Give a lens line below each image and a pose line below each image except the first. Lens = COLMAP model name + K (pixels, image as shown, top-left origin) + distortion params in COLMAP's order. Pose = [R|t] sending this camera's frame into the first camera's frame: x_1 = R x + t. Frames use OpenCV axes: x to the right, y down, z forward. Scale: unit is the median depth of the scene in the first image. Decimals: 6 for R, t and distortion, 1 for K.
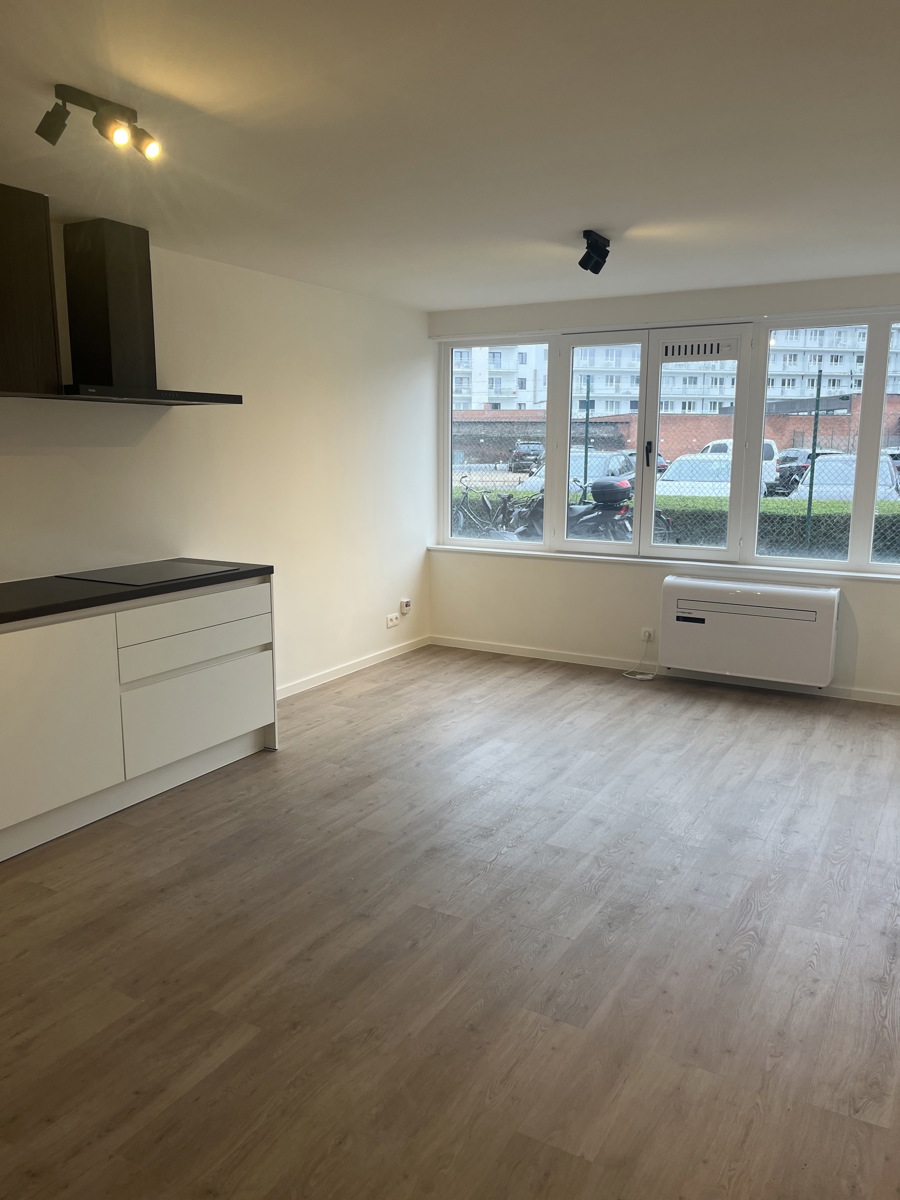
lens RADIAL K [[907.7, 0, 452.7], [0, 907.7, 610.2], [0, 0, 1]] dist [0.051146, -0.072648]
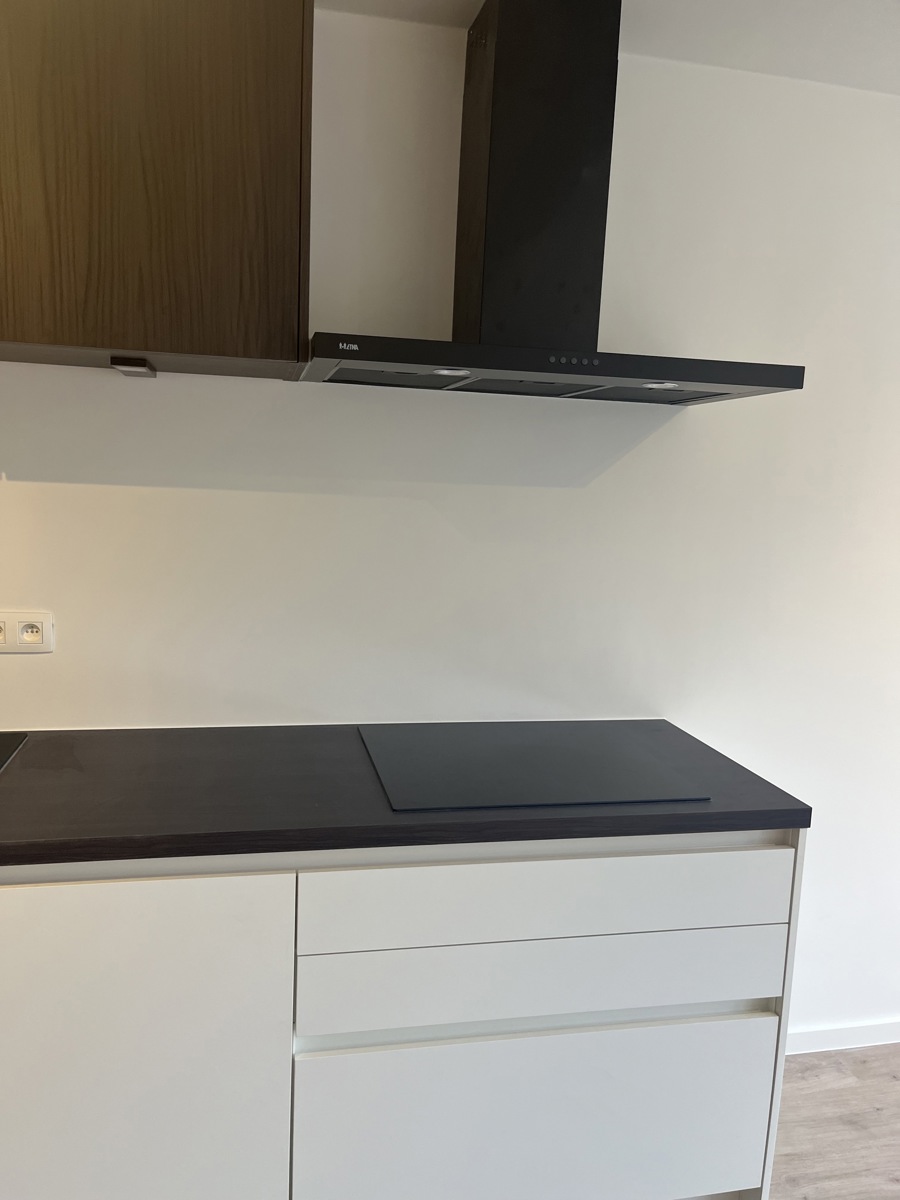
lens RADIAL K [[907.7, 0, 443.8], [0, 907.7, 601.6], [0, 0, 1]] dist [0.051146, -0.072648]
pose [[0.662871, 0.122684, -0.738614, -0.032152], [-0.175286, 0.984498, 0.006214, -0.123427], [0.727927, 0.125350, 0.674100, 0.705865]]
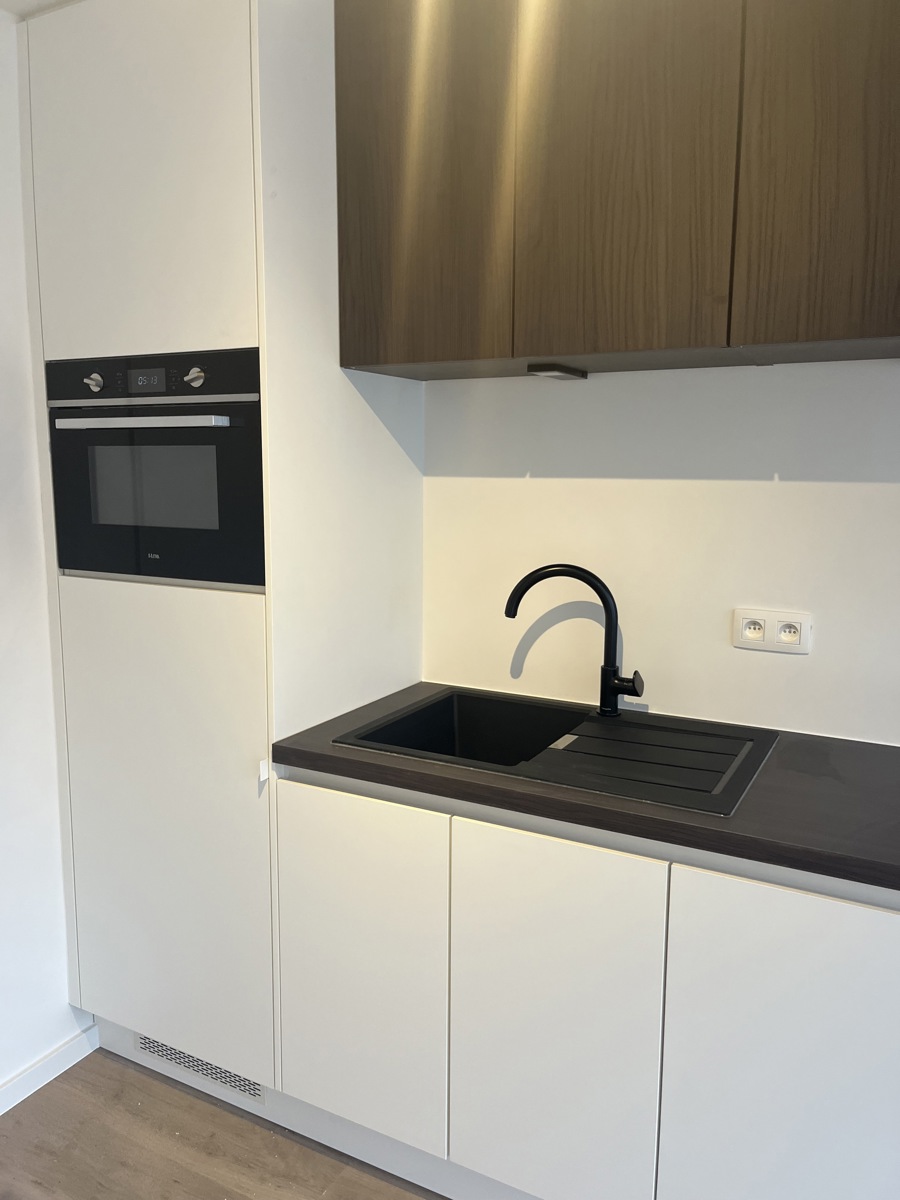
lens RADIAL K [[907.7, 0, 452.5], [0, 907.7, 595.6], [0, 0, 1]] dist [0.051146, -0.072648]
pose [[0.021559, 0.141723, -0.989672, -0.061911], [-0.190535, 0.972341, 0.135090, -0.116093], [0.981444, 0.185655, 0.047966, 0.672724]]
